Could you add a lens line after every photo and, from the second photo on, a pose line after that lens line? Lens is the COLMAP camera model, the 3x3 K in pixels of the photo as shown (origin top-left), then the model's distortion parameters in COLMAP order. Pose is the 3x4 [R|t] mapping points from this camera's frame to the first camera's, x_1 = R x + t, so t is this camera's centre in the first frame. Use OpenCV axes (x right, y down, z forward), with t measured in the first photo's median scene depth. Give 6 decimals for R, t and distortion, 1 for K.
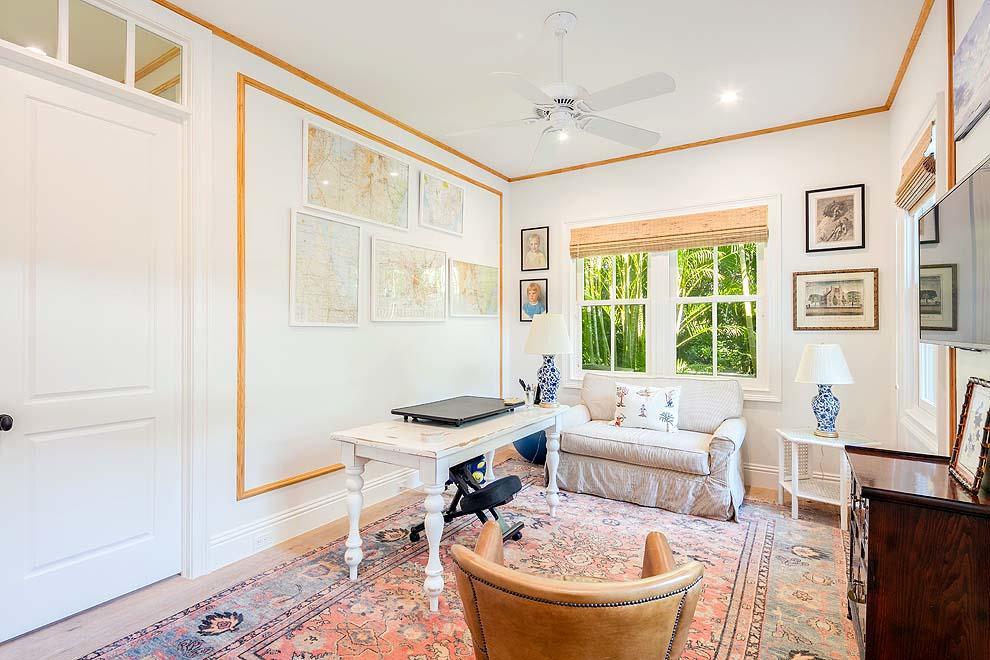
lens RADIAL K [[481.1, 0, 494.8], [0, 481.1, 327.8], [0, 0, 1]] dist [-0.002603, -0.000343]
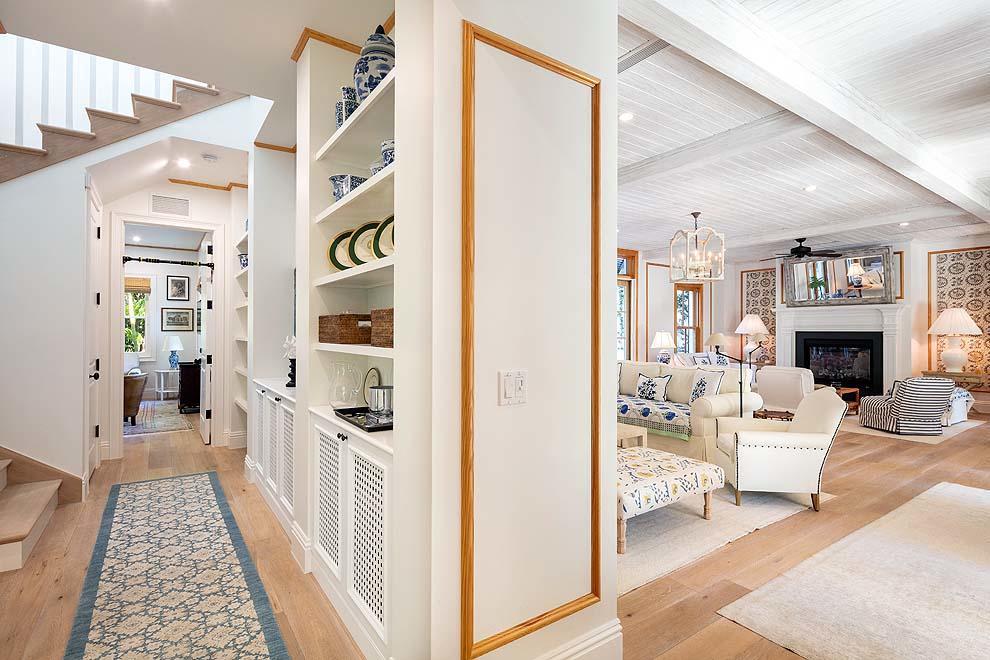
lens RADIAL K [[481.1, 0, 494.8], [0, 481.1, 327.8], [0, 0, 1]] dist [-0.002603, -0.000343]
pose [[0.380594, 0.008826, 0.924700, -1.033613], [-0.005686, 0.999958, -0.007204, -0.004916], [-0.924725, -0.002516, 0.380628, -1.558386]]
